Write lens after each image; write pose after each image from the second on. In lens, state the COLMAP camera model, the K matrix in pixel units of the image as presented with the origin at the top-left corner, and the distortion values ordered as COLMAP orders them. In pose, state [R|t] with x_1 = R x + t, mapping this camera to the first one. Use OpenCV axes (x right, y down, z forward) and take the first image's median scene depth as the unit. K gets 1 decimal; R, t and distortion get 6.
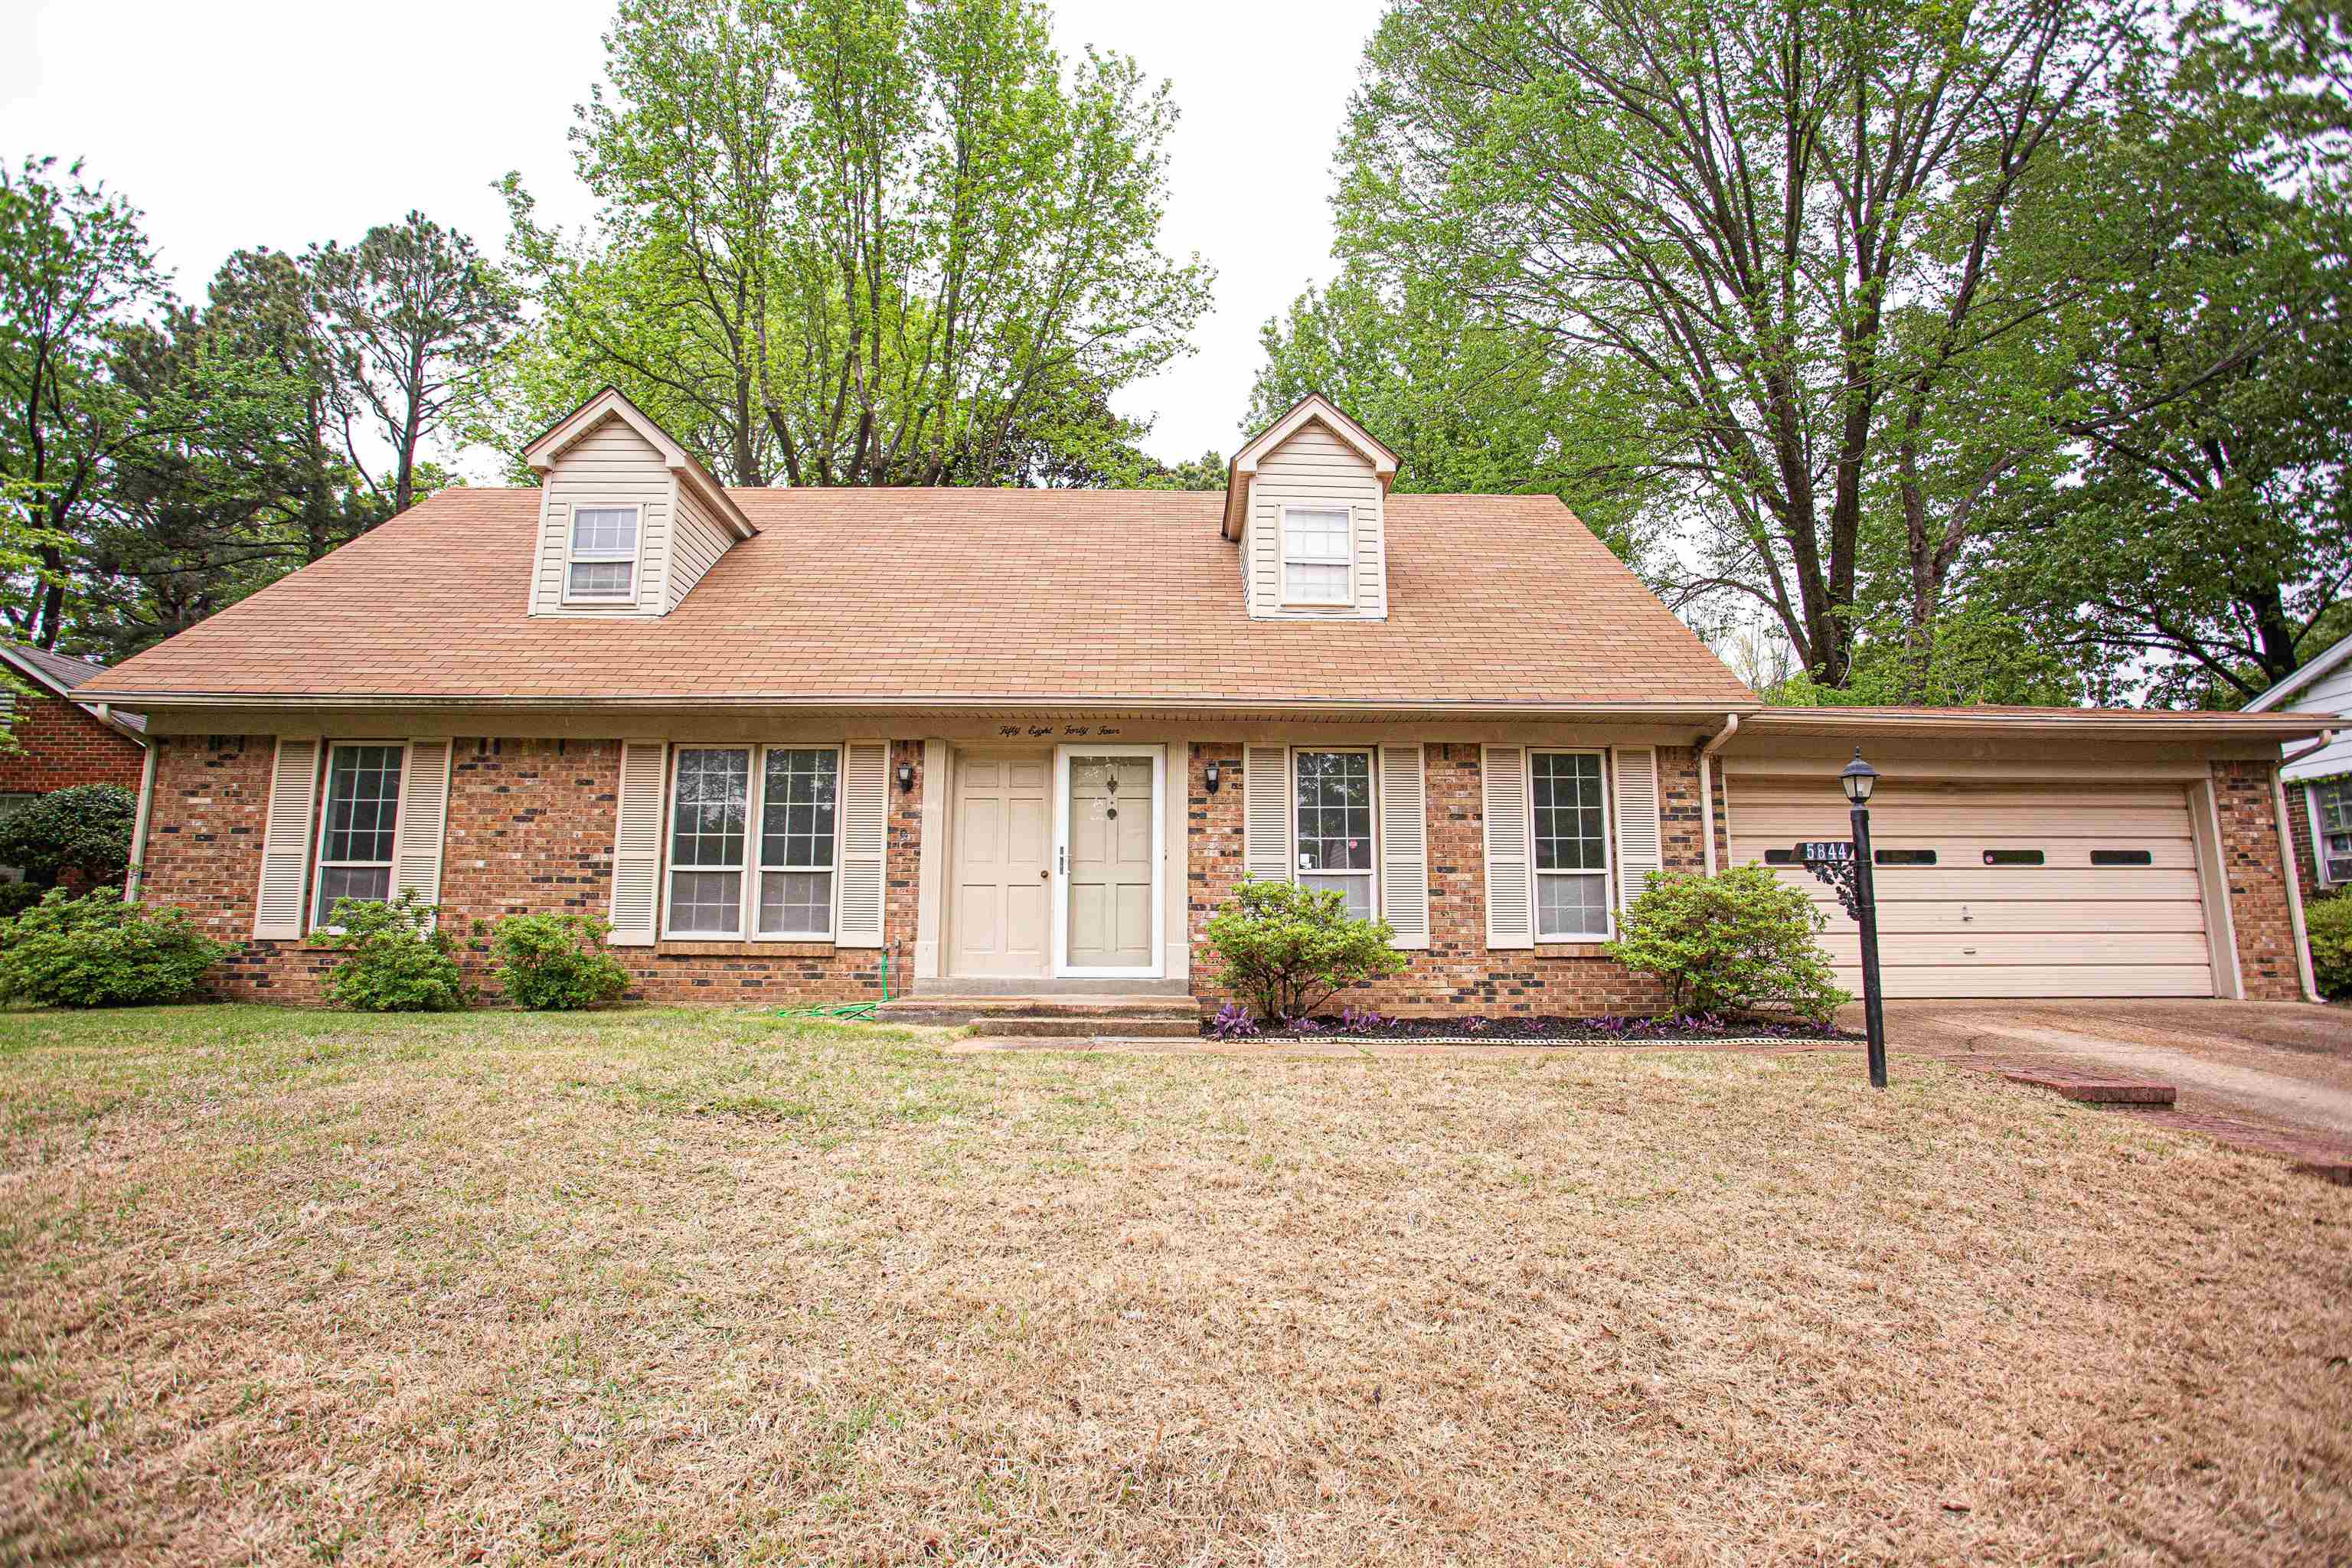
lens RADIAL K [[1075.2, 0, 1175.0], [0, 1075.2, 781.7], [0, 0, 1]] dist [-0.030672, -0.000261]
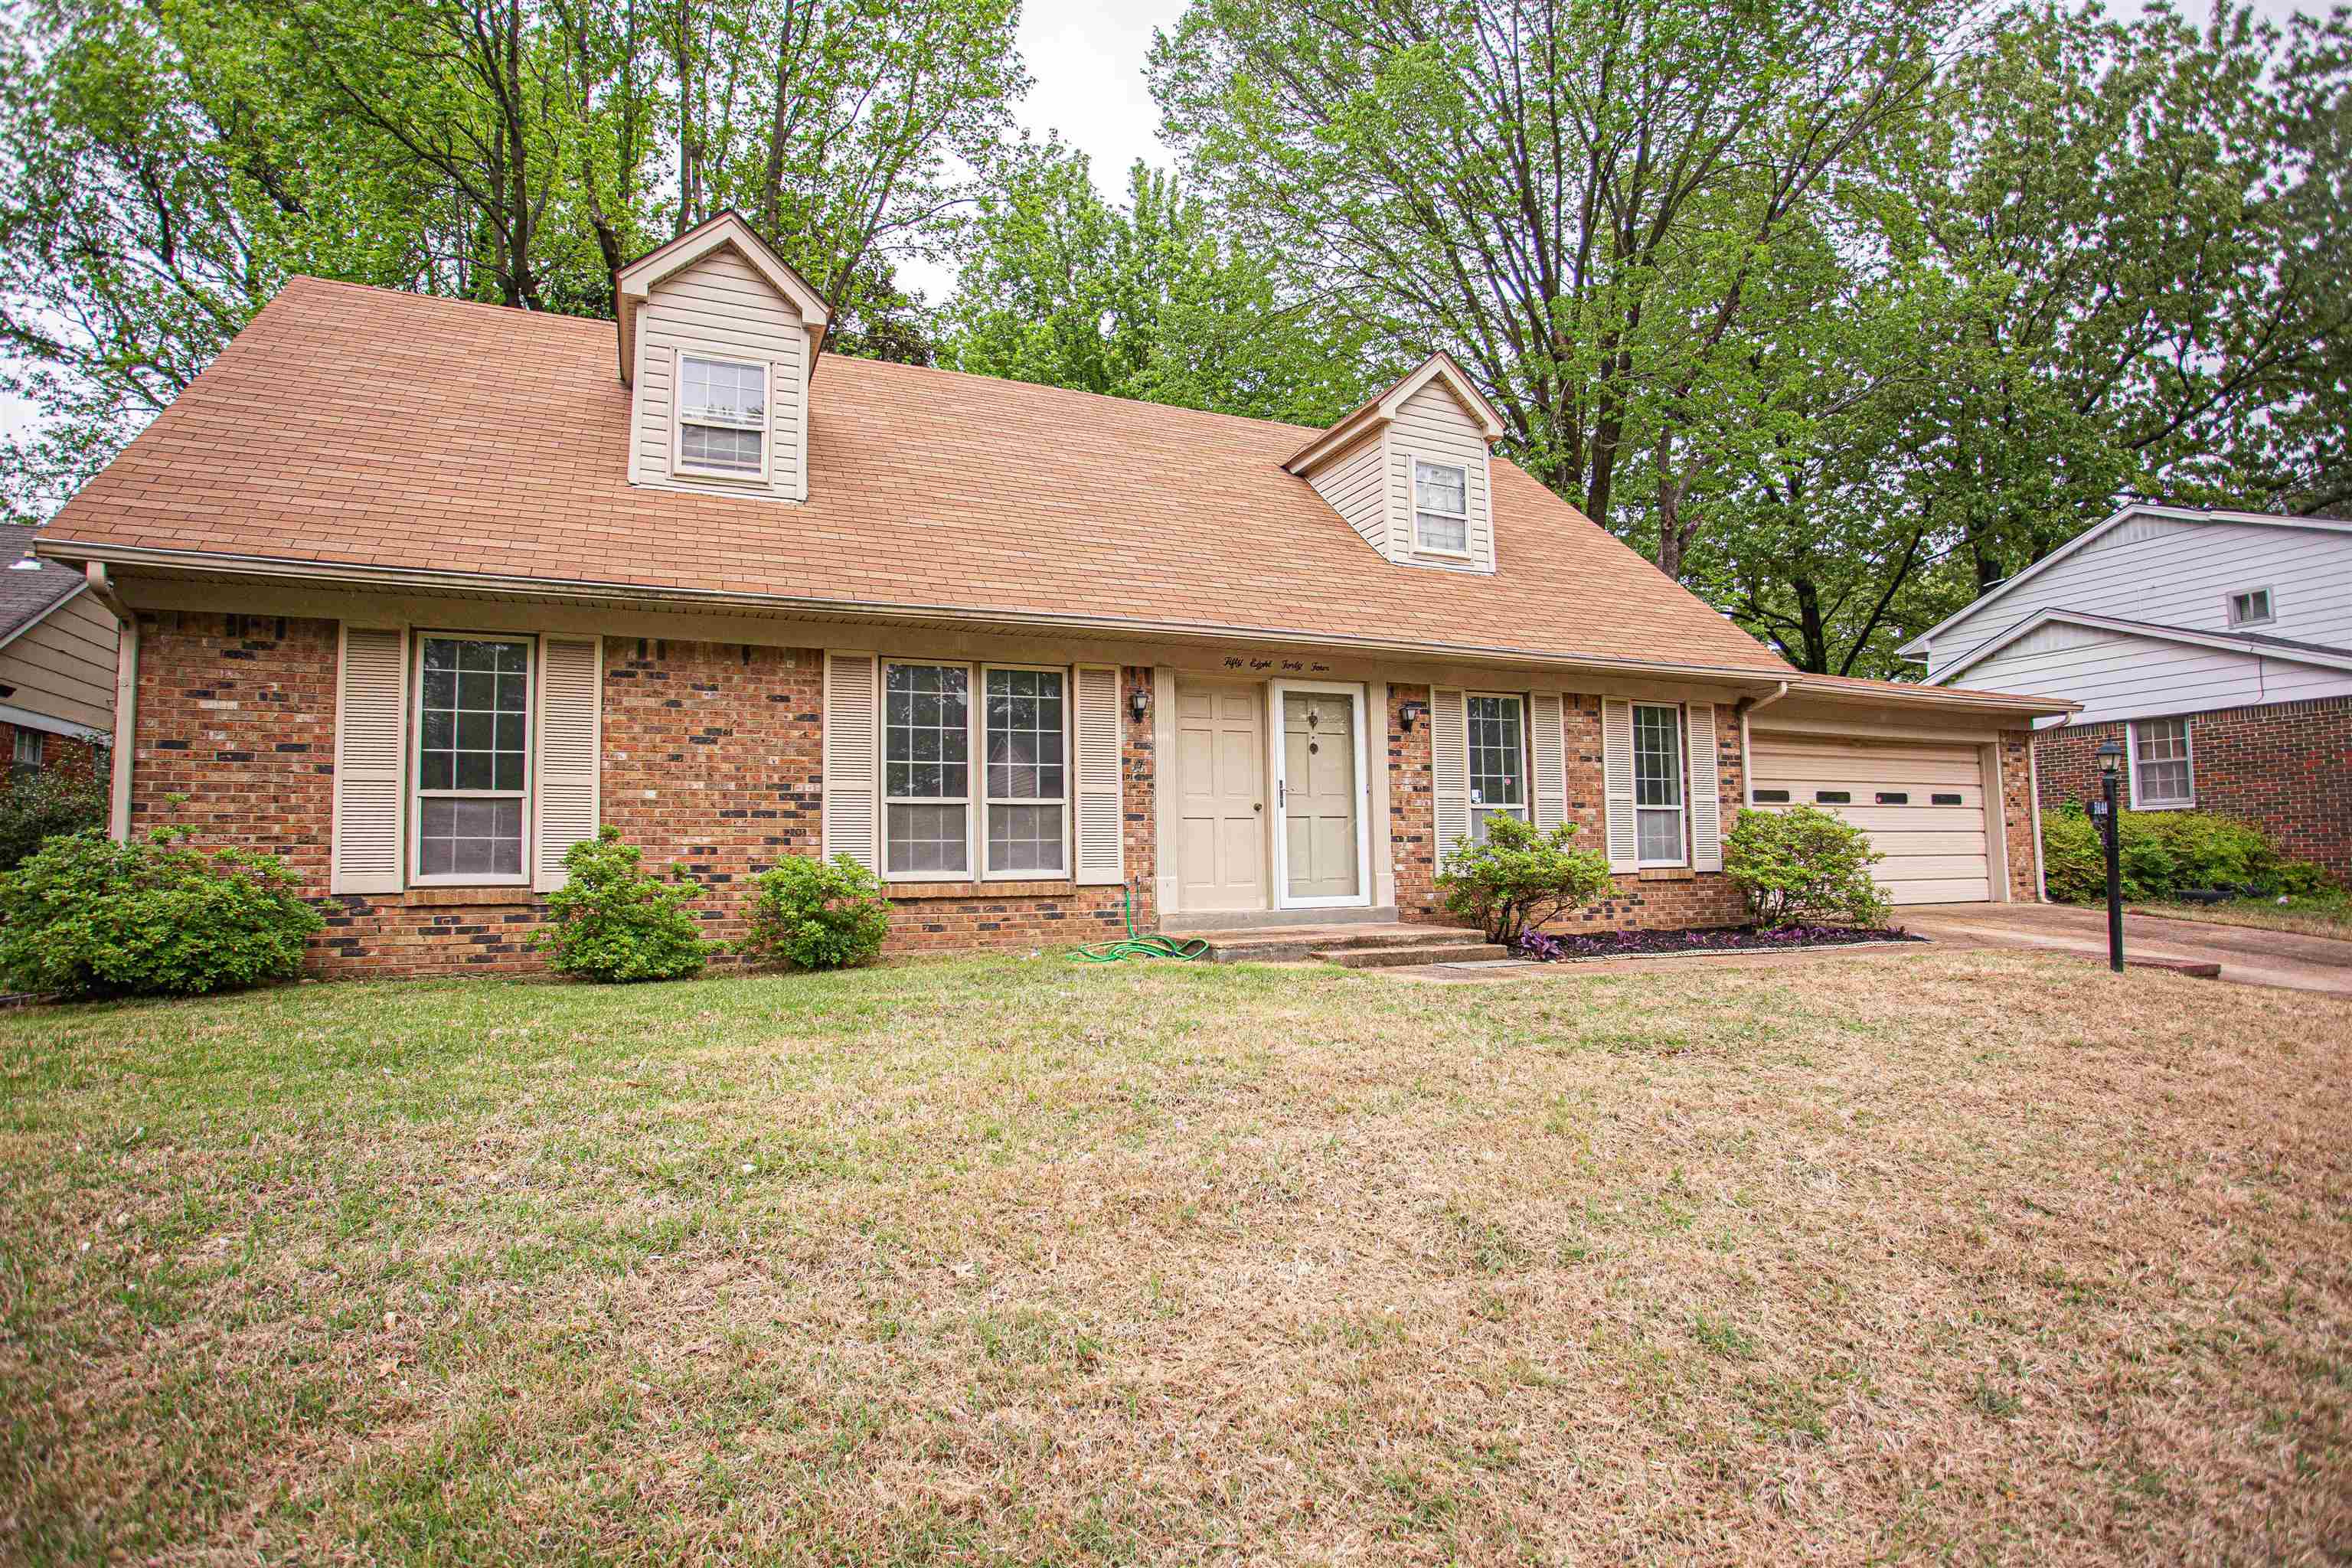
lens RADIAL K [[1146.4, 0, 1176.8], [0, 1146.4, 790.0], [0, 0, 1]] dist [-0.038833, 0.000330]
pose [[0.927324, 0.009509, 0.374139, -0.600413], [-0.038397, 0.996820, 0.069832, -0.002314], [-0.372285, -0.079123, 0.924740, 0.042302]]
